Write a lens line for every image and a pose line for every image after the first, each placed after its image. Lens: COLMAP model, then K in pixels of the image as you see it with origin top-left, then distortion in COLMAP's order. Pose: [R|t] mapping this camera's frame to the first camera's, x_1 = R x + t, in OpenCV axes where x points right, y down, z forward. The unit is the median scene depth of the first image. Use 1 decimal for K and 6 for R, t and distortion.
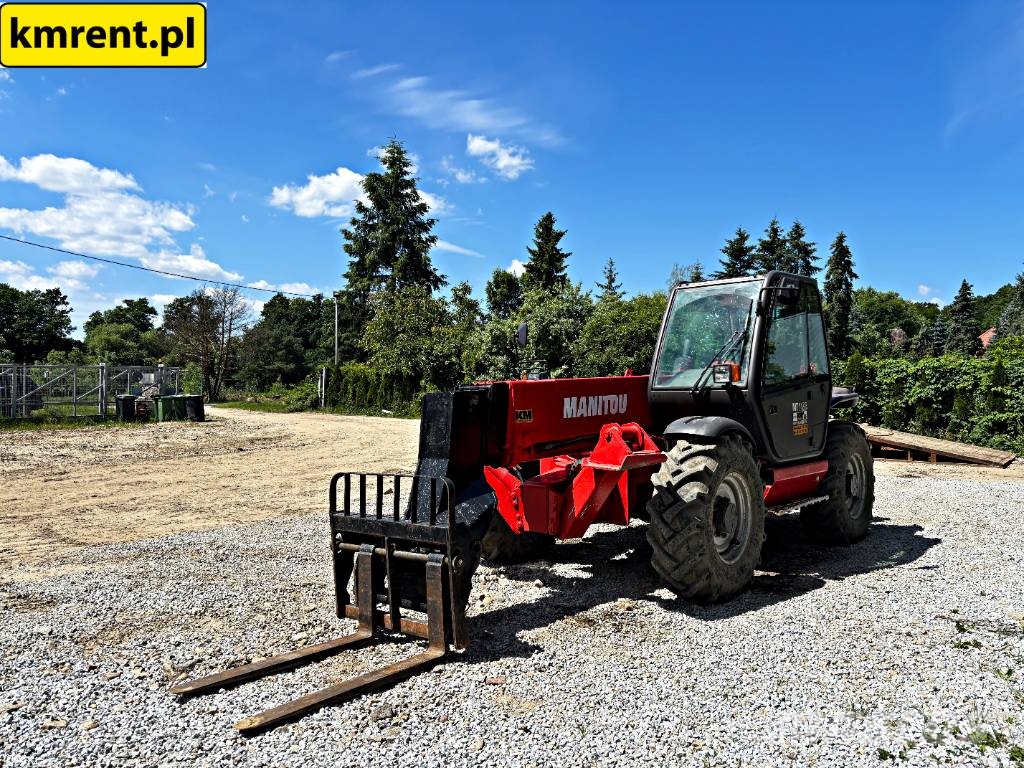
lens RADIAL K [[767.0, 0, 506.7], [0, 767.0, 376.1], [0, 0, 1]] dist [0.048484, -0.052115]
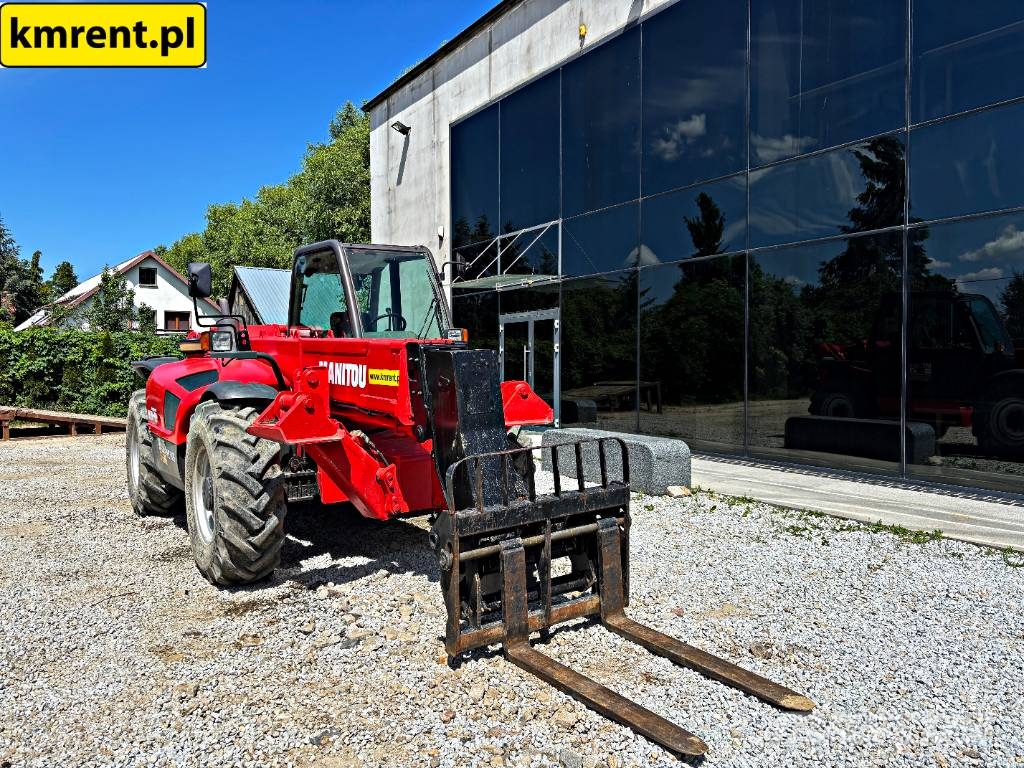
lens RADIAL K [[767.0, 0, 510.4], [0, 767.0, 380.3], [0, 0, 1]] dist [0.048484, -0.052115]
pose [[0.263529, -0.031755, 0.964129, -0.220516], [-0.003156, 0.999424, 0.033781, 0.005951], [-0.964646, -0.011945, 0.263277, 0.184010]]
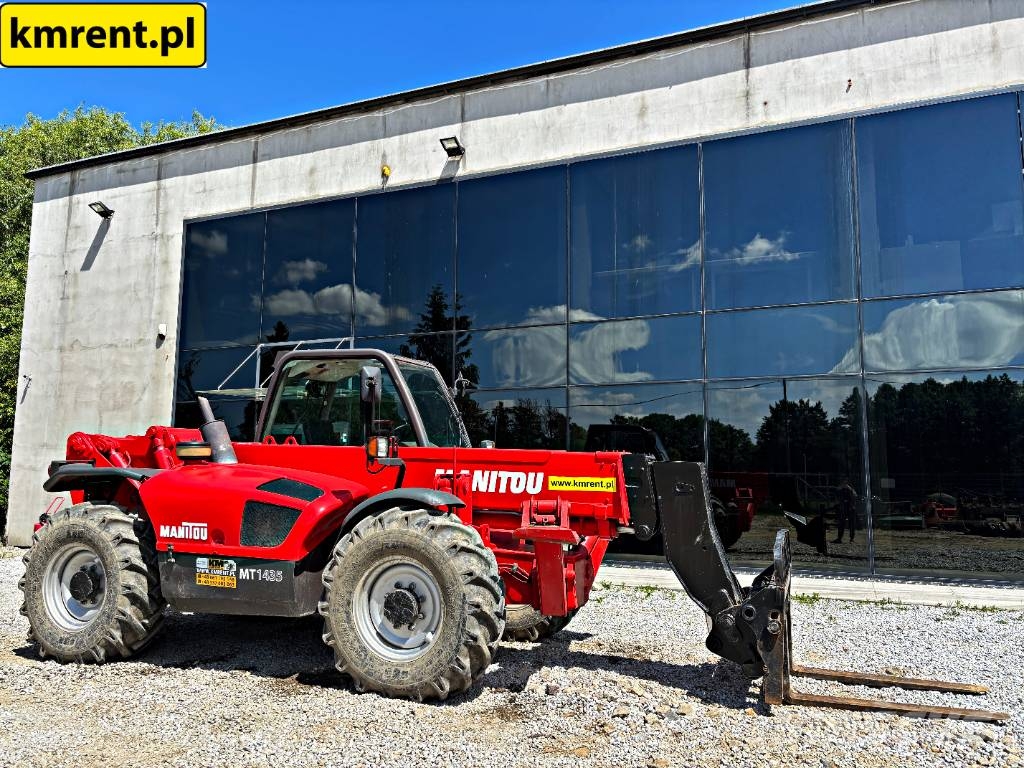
lens RADIAL K [[767.0, 0, 499.3], [0, 767.0, 397.2], [0, 0, 1]] dist [0.048484, -0.052115]
pose [[-0.328917, 0.091546, 0.939911, -0.247178], [-0.016353, 0.994589, -0.102594, 0.010997], [-0.944217, -0.049116, -0.325641, 0.401994]]
